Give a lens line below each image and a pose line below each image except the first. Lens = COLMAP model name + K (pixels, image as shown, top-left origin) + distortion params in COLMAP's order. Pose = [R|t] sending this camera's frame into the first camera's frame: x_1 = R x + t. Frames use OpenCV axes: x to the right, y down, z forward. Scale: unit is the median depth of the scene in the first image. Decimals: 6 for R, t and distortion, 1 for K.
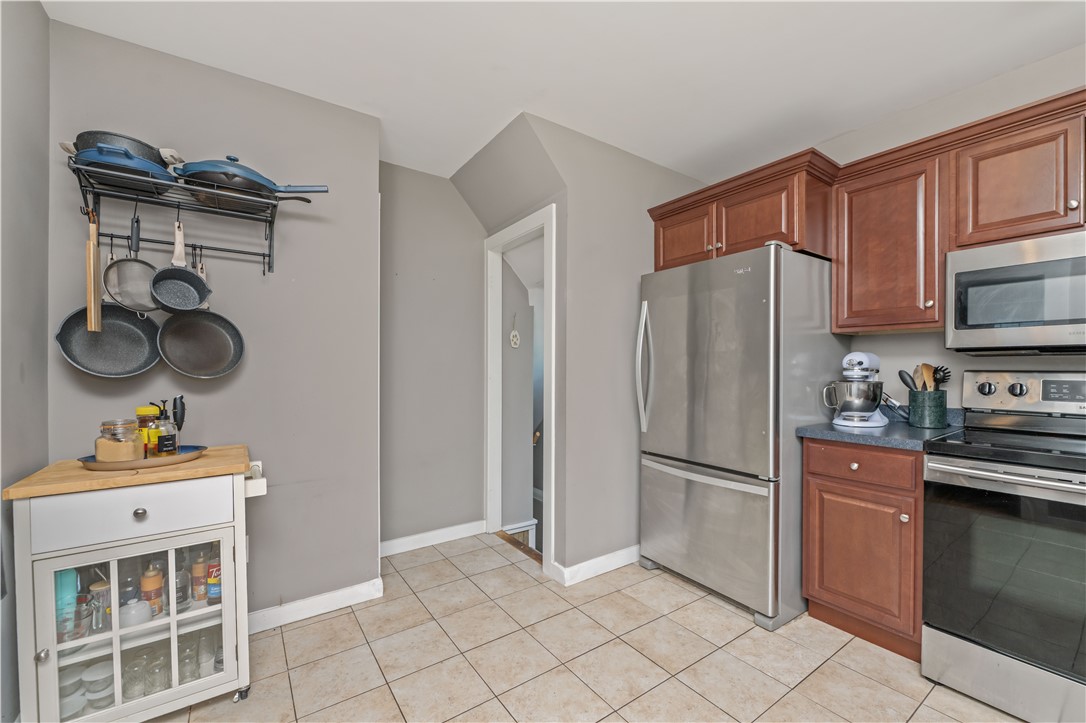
lens RADIAL K [[446.7, 0, 547.4], [0, 446.7, 367.6], [0, 0, 1]] dist [-0.001966, -0.000141]
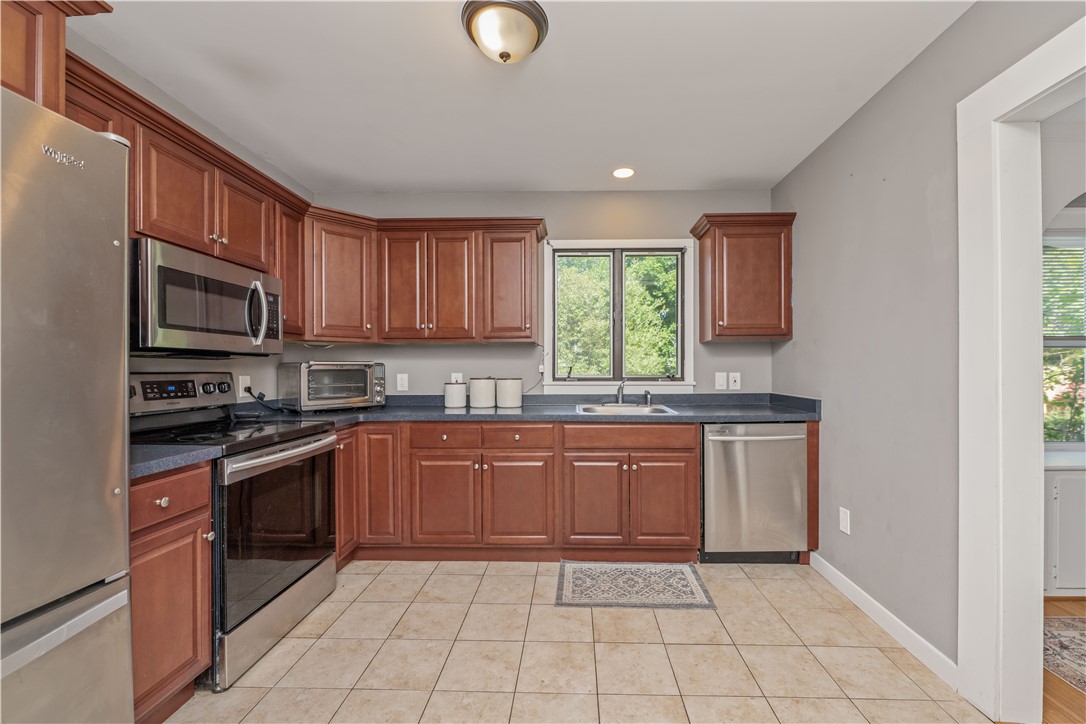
lens RADIAL K [[446.7, 0, 547.4], [0, 446.7, 368.1], [0, 0, 1]] dist [-0.001966, -0.000141]
pose [[-0.784879, 0.003601, 0.619638, -0.237633], [0.005449, 0.999985, 0.001091, 0.001106], [-0.619625, 0.004233, -0.784887, 1.057145]]
